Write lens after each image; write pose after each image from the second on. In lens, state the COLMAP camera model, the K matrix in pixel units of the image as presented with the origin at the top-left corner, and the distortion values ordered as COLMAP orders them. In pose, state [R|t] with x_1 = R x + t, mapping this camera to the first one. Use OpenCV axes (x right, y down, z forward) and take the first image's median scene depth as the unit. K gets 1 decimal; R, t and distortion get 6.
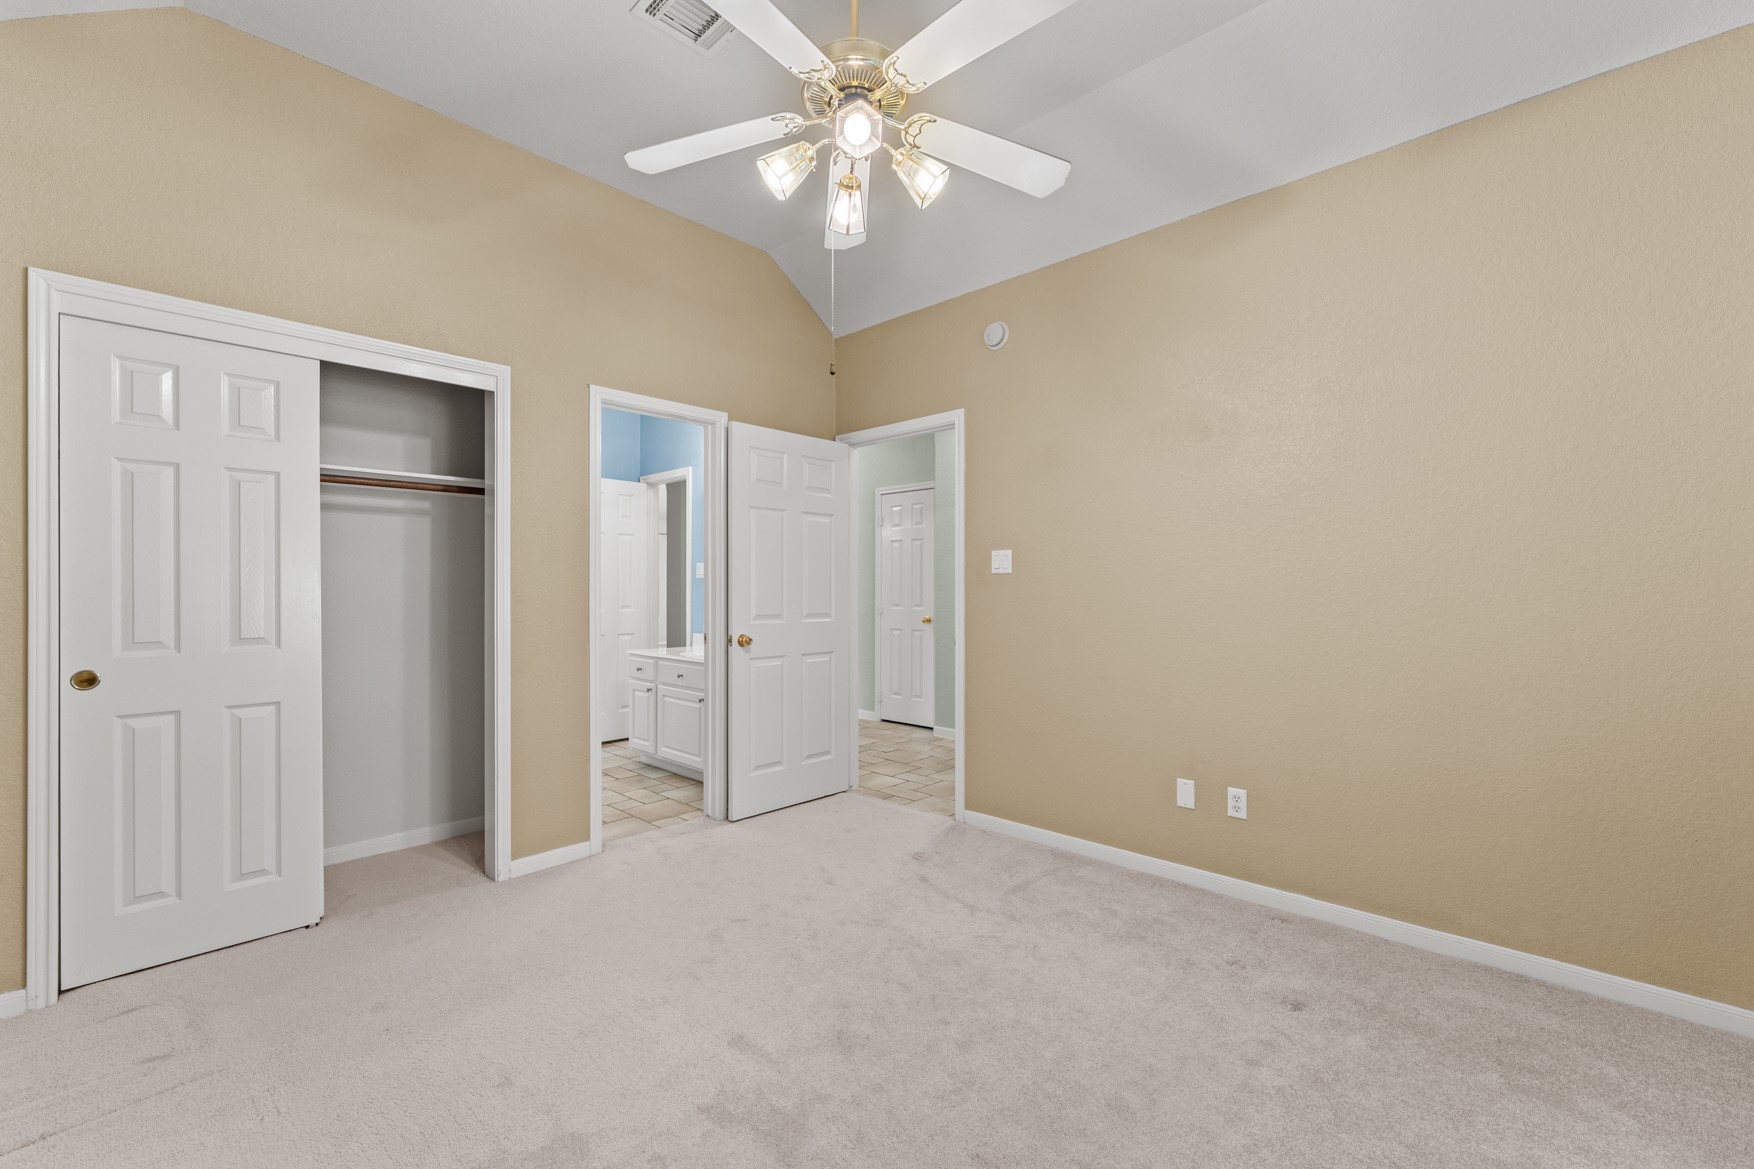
lens RADIAL K [[724.3, 0, 881.6], [0, 724.3, 591.0], [0, 0, 1]] dist [-0.002665, -0.000326]
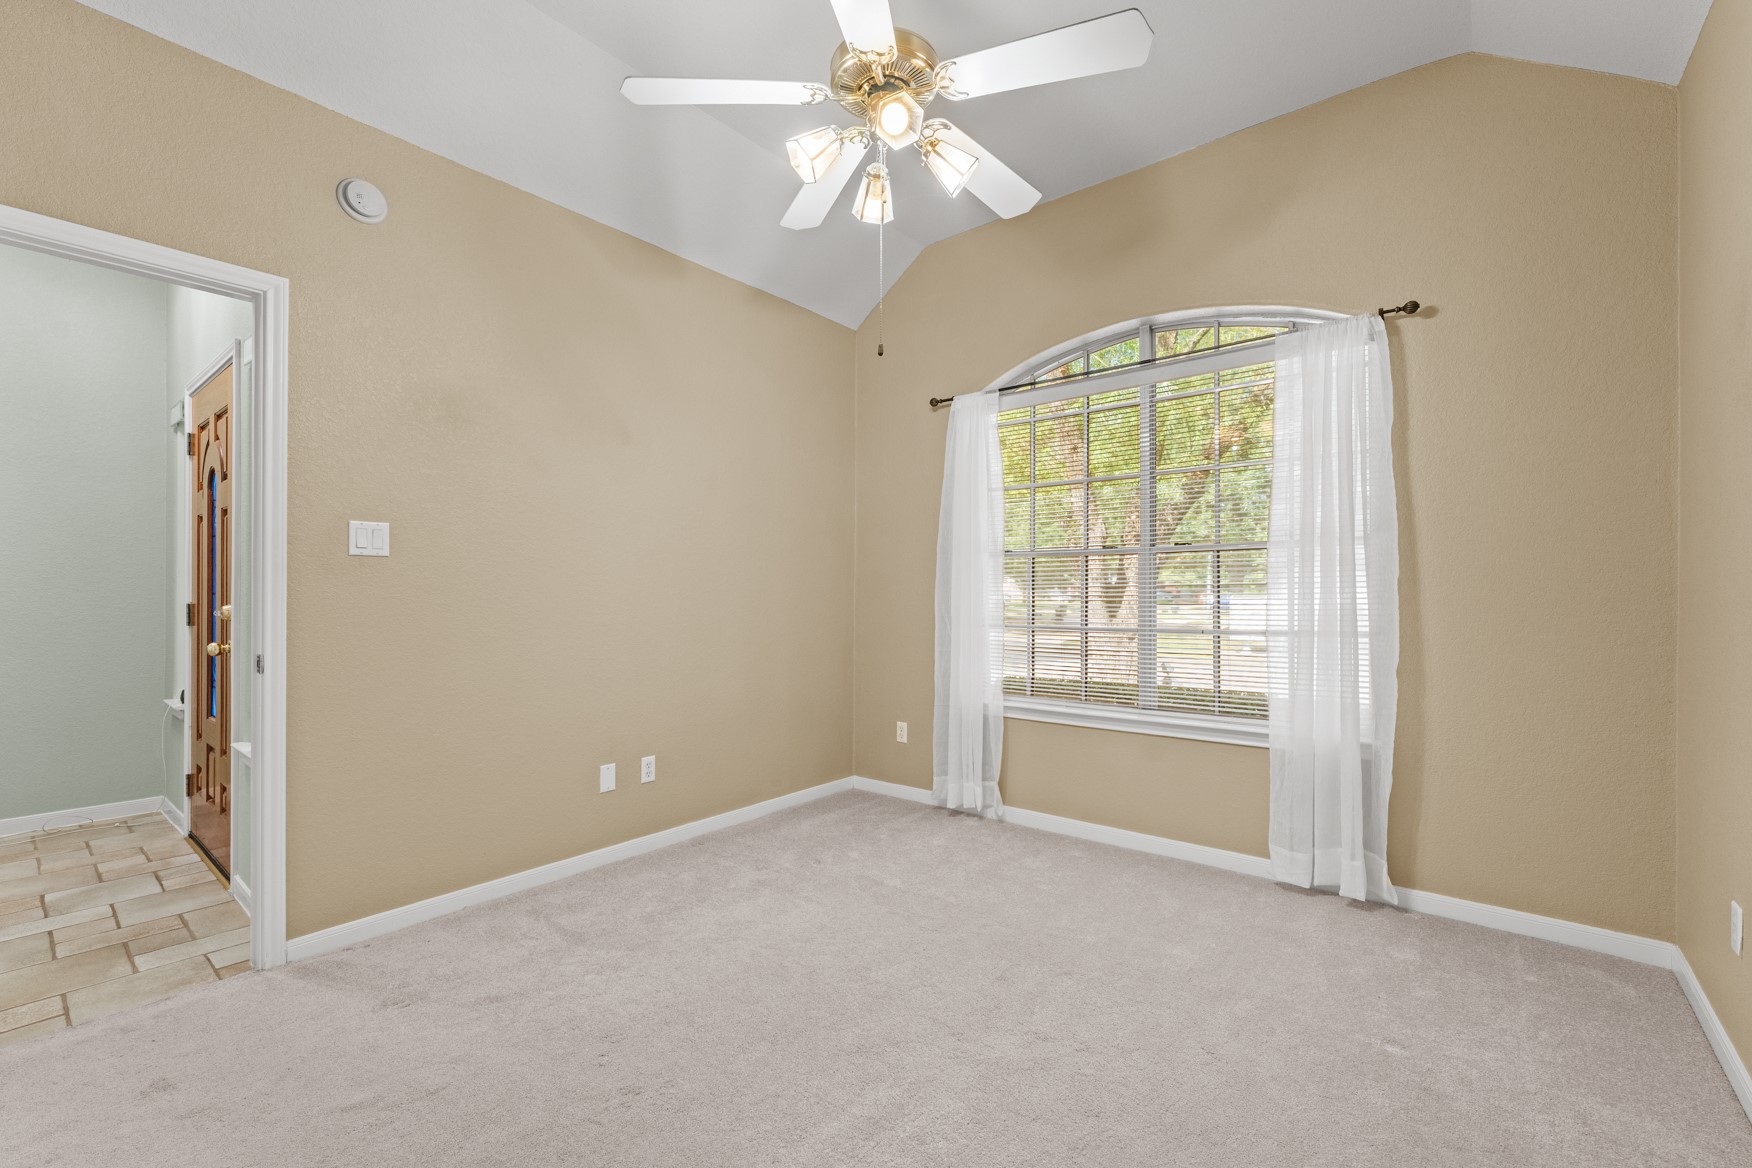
lens RADIAL K [[723.4, 0, 885.9], [0, 723.4, 587.4], [0, 0, 1]] dist [-0.002665, -0.000326]
pose [[-0.064095, 0.007169, 0.997918, -0.645623], [0.002251, 0.999973, -0.007039, 0.014094], [-0.997941, 0.001795, -0.064110, 0.666869]]
